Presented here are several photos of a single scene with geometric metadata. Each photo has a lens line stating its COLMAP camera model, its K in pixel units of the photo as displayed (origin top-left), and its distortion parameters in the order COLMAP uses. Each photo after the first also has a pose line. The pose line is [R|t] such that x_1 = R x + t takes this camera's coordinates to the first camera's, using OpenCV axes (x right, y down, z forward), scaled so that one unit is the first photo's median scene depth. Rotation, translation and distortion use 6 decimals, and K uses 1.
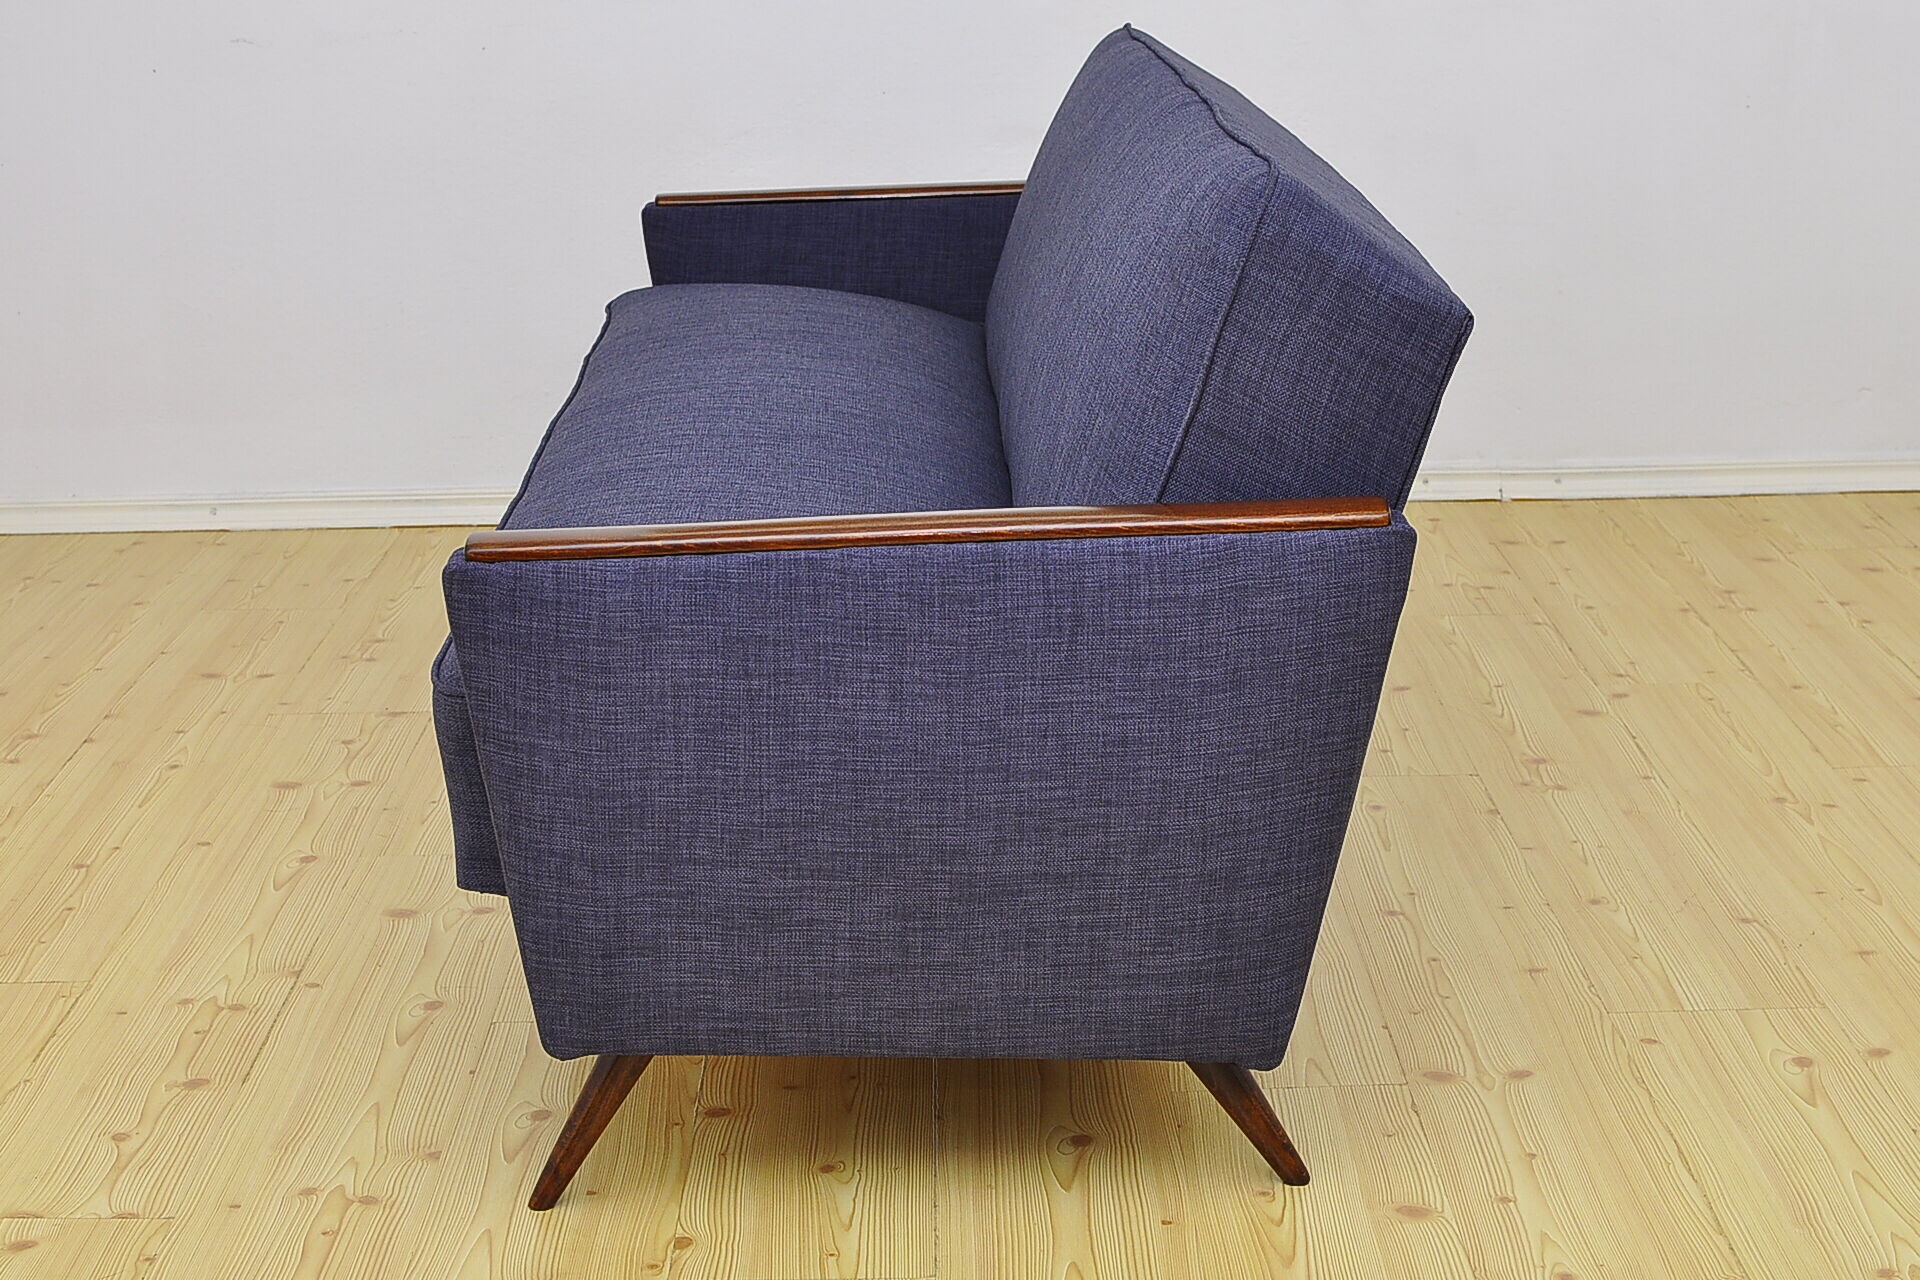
lens RADIAL K [[3356.9, 0, 960.0], [0, 3356.9, 657.4], [0, 0, 1]] dist [-0.135774, 0.000000]
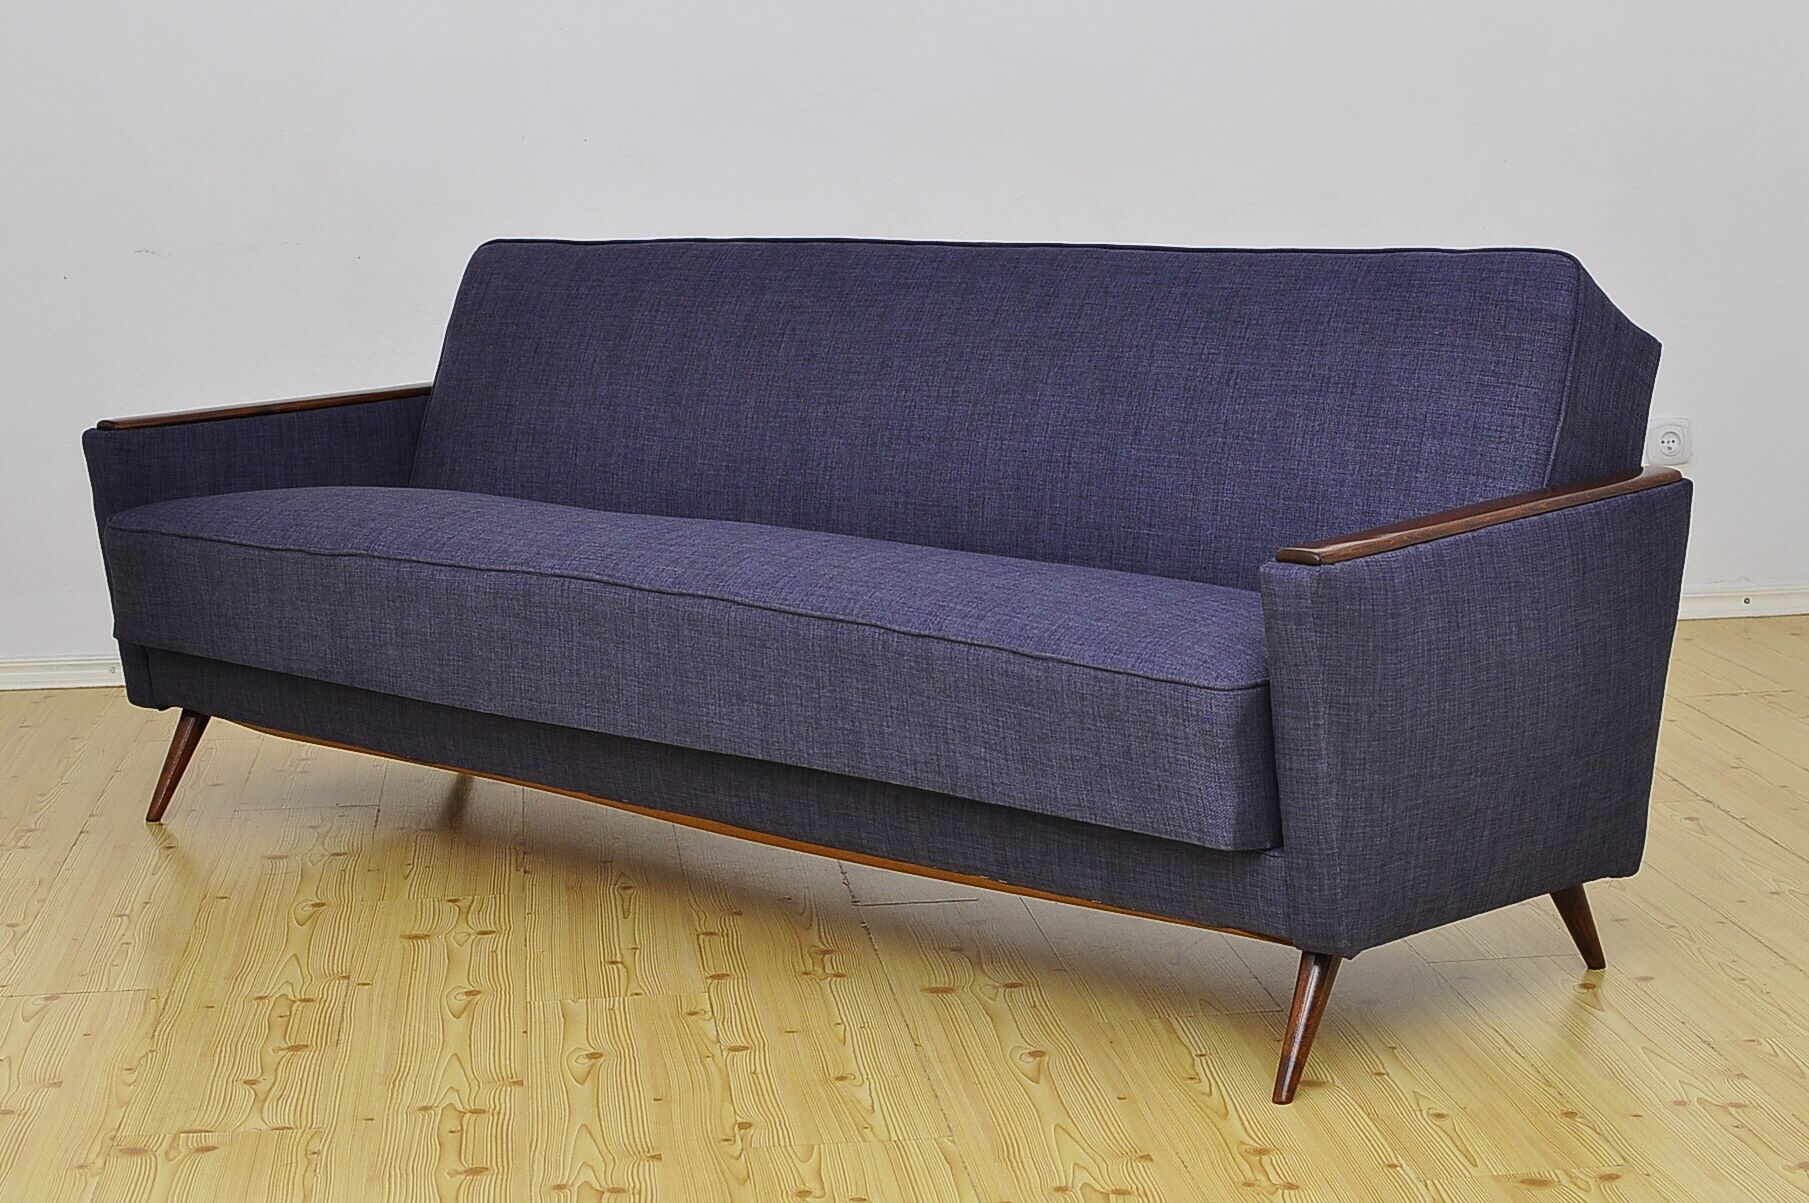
lens RADIAL K [[3162.8, 0, 905.8], [0, 3162.8, 591.5], [0, 0, 1]] dist [-0.135774, 0.000000]
pose [[0.676007, -0.101558, 0.729863, -1.124663], [0.173232, 0.984602, -0.023445, -0.017818], [-0.716244, 0.142285, 0.683191, 0.295995]]
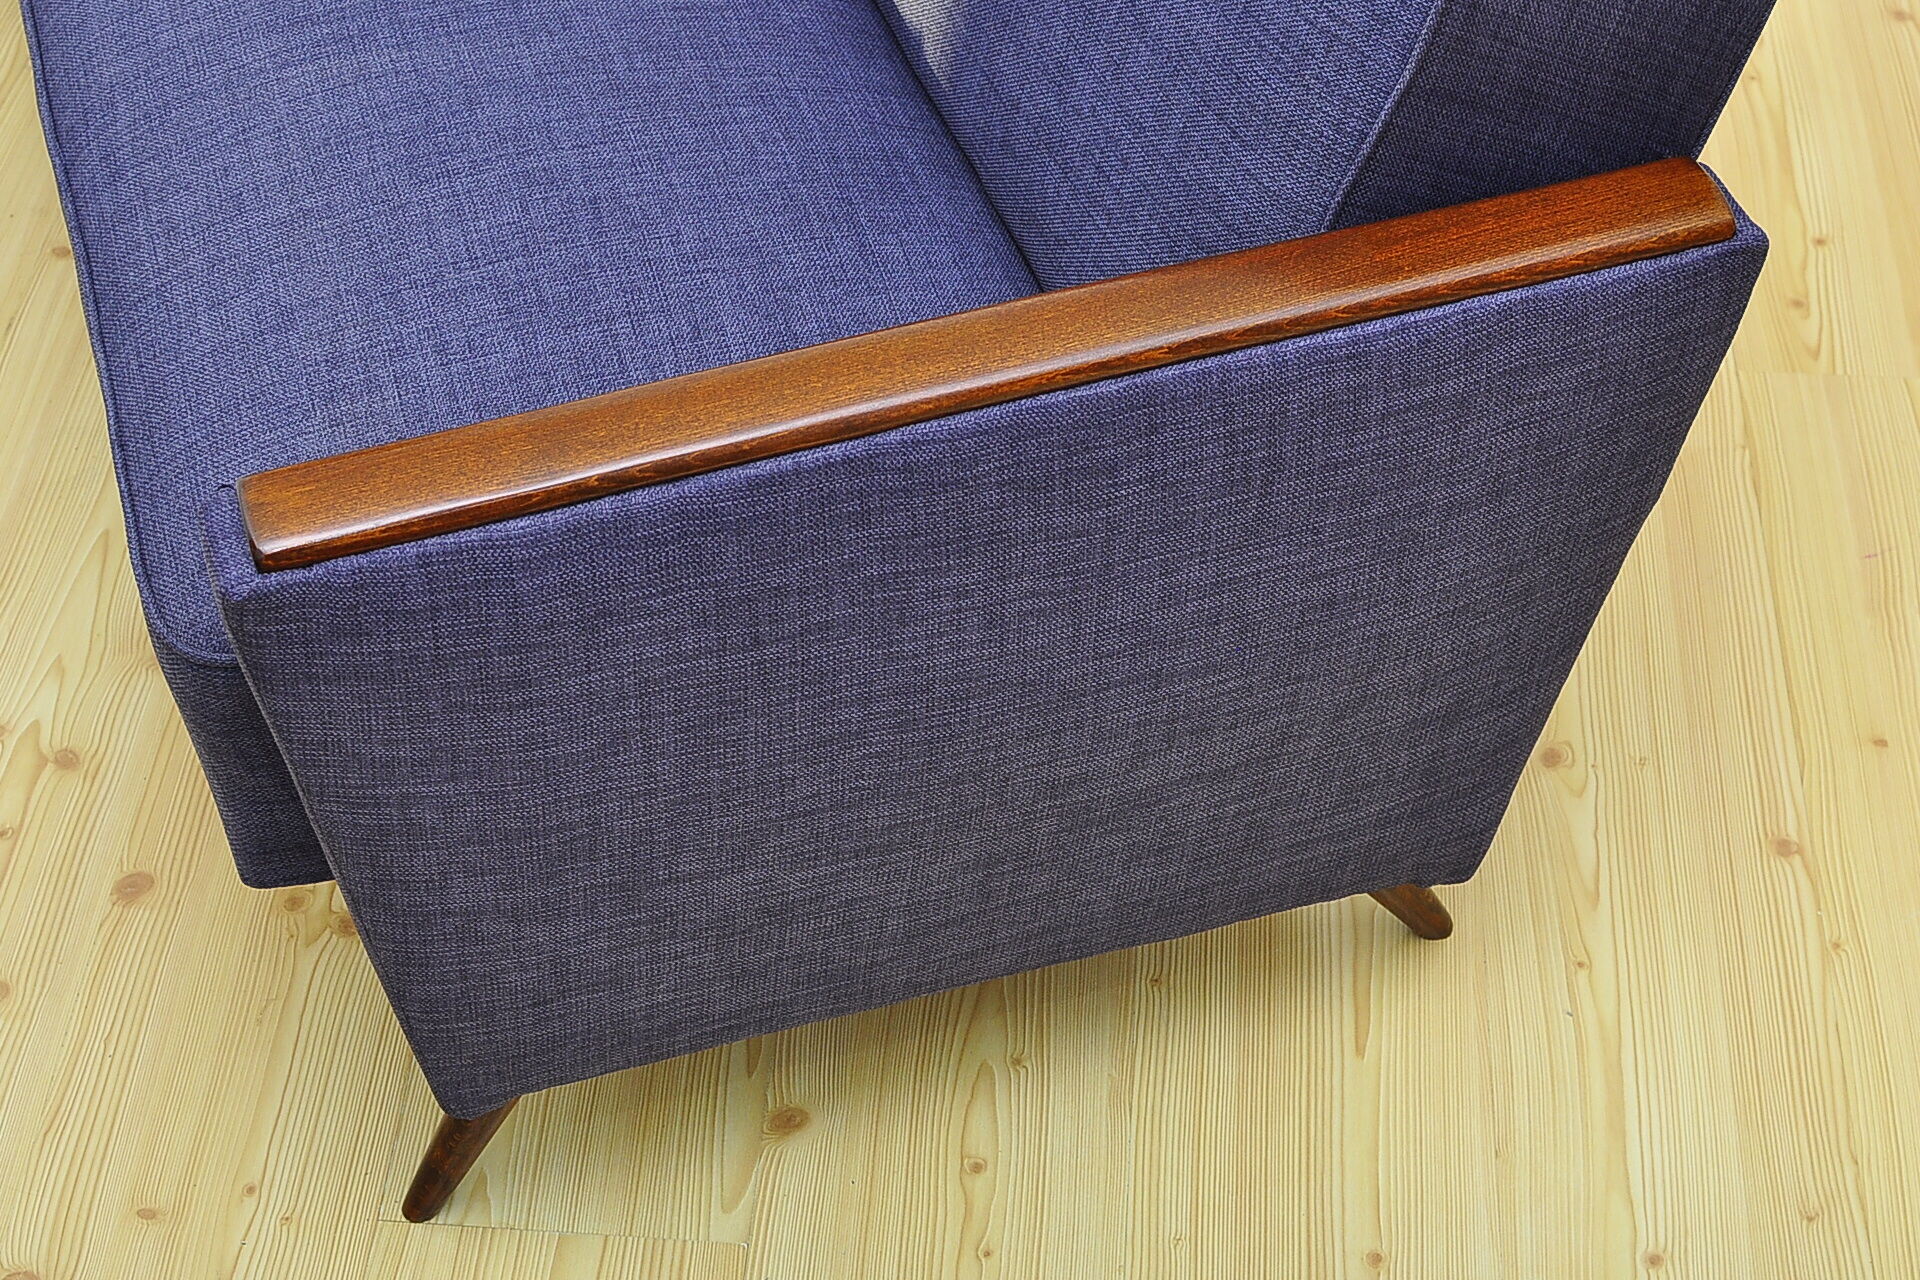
lens RADIAL K [[3356.9, 0, 944.4], [0, 3356.9, 623.2], [0, 0, 1]] dist [-0.135774, 0.000000]
pose [[0.947502, -0.206091, 0.244471, -0.176747], [0.049963, 0.850606, 0.523424, -0.308033], [-0.315821, -0.483731, 0.816248, 0.501360]]
